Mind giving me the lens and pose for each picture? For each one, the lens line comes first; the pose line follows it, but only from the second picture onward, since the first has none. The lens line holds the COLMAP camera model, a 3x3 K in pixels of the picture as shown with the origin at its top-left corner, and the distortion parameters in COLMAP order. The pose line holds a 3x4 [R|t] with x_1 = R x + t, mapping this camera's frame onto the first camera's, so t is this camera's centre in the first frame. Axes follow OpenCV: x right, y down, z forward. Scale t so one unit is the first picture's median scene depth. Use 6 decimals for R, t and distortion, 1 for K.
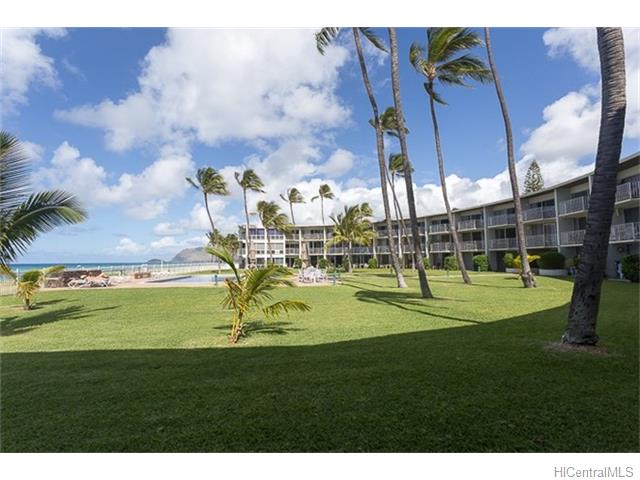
lens RADIAL K [[312.3, 0, 318.3], [0, 312.3, 236.8], [0, 0, 1]] dist [-0.002720, -0.000097]
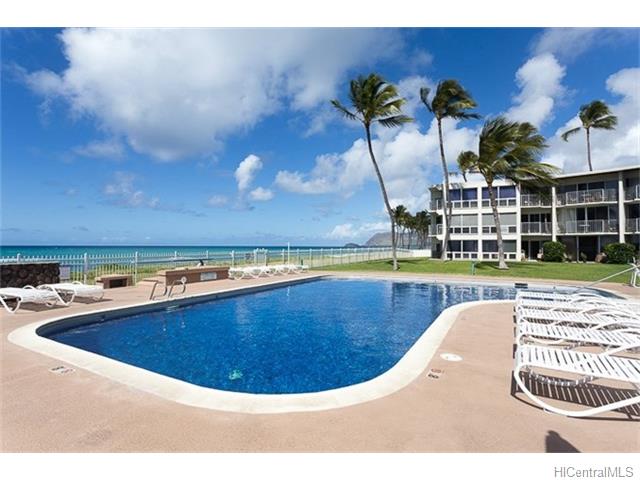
lens RADIAL K [[331.6, 0, 317.4], [0, 331.6, 239.3], [0, 0, 1]] dist [-0.003999, -0.000493]
pose [[0.834977, -0.000970, -0.550284, -0.085239], [0.033075, 0.998279, 0.048427, 0.026918], [0.549290, -0.058636, 0.833572, 0.345134]]
